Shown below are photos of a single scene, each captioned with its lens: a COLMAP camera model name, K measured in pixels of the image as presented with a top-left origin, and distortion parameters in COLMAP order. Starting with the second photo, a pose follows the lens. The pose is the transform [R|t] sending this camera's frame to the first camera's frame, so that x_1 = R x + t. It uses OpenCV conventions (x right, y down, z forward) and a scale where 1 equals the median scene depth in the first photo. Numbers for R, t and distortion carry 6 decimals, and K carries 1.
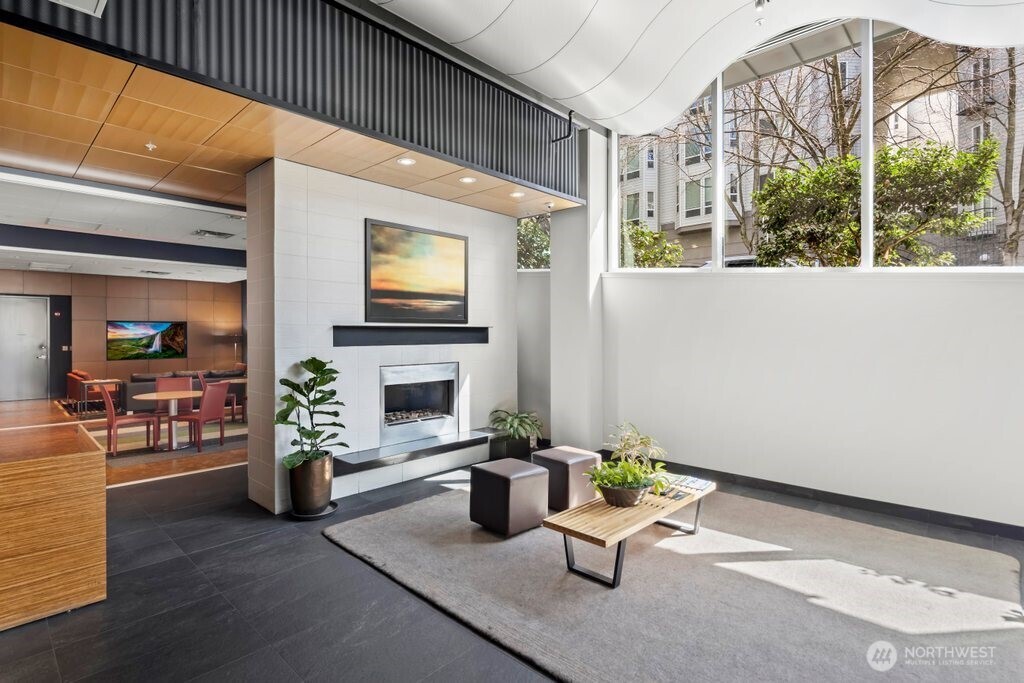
lens RADIAL K [[499.3, 0, 510.5], [0, 499.3, 337.8], [0, 0, 1]] dist [-0.000398, 0.000106]
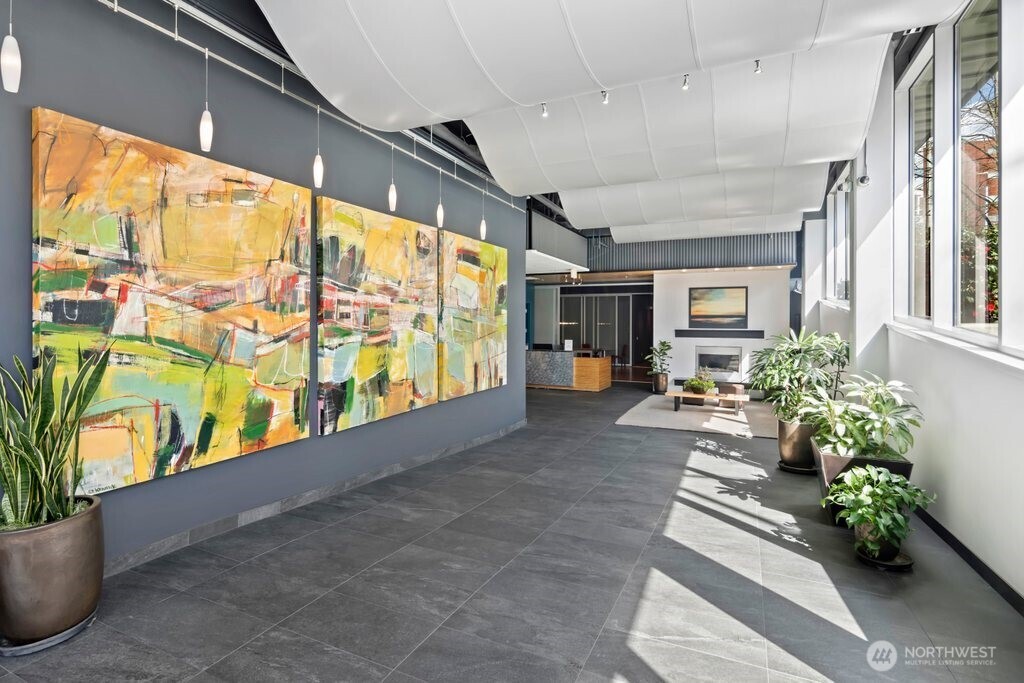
lens RADIAL K [[499.3, 0, 511.8], [0, 499.3, 332.3], [0, 0, 1]] dist [-0.000398, 0.000106]
pose [[0.326256, 0.016082, -0.945145, 1.849294], [-0.014031, 0.999828, 0.012169, -0.029062], [0.945177, 0.009291, 0.326425, -0.702532]]
